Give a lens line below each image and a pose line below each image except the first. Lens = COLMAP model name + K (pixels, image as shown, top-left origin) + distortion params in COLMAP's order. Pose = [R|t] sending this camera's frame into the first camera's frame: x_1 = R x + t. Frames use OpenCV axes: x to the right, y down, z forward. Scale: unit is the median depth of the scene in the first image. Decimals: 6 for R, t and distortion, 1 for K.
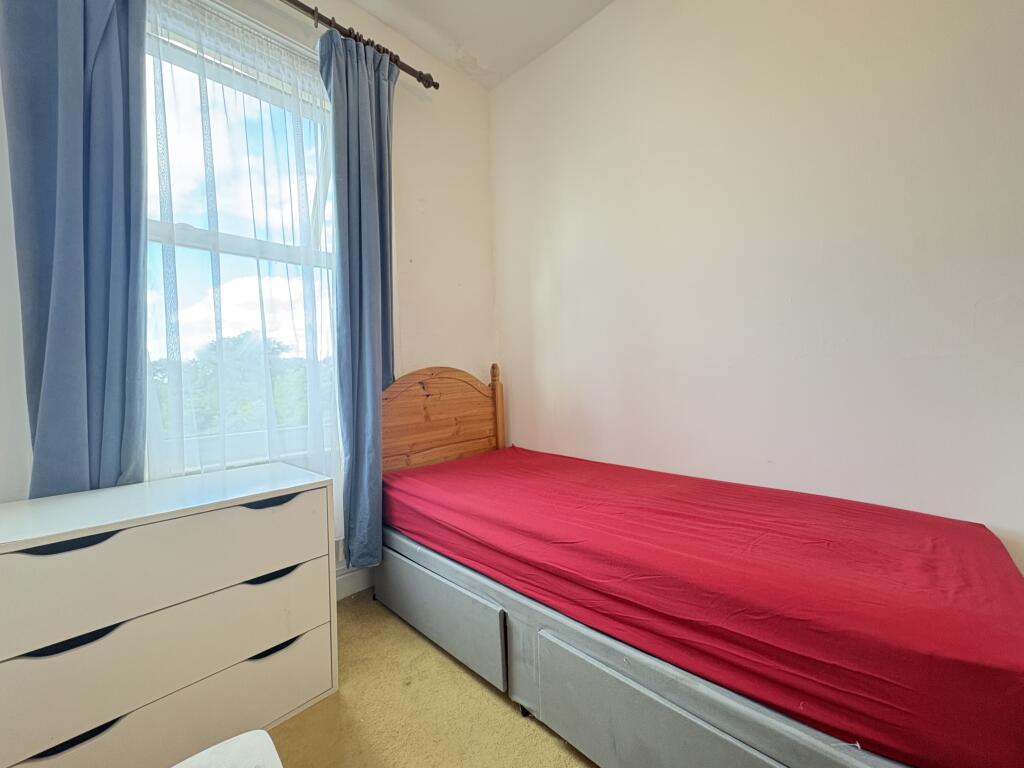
lens RADIAL K [[407.8, 0, 511.9], [0, 407.8, 384.5], [0, 0, 1]] dist [0.000448, -0.000031]
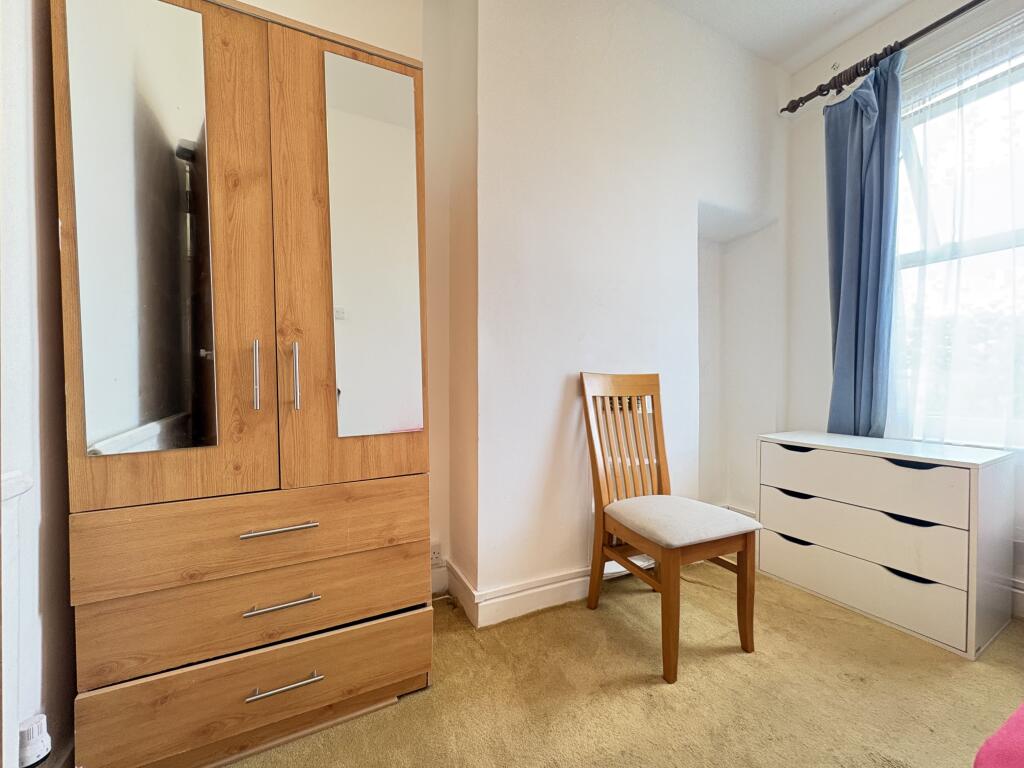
lens RADIAL K [[410.2, 0, 513.4], [0, 410.2, 379.6], [0, 0, 1]] dist [-0.000358, -0.000277]
pose [[-0.269652, 0.037381, -0.962232, 0.551685], [0.002313, 0.999269, 0.038172, -0.019633], [0.962955, 0.008067, -0.269541, 0.076067]]
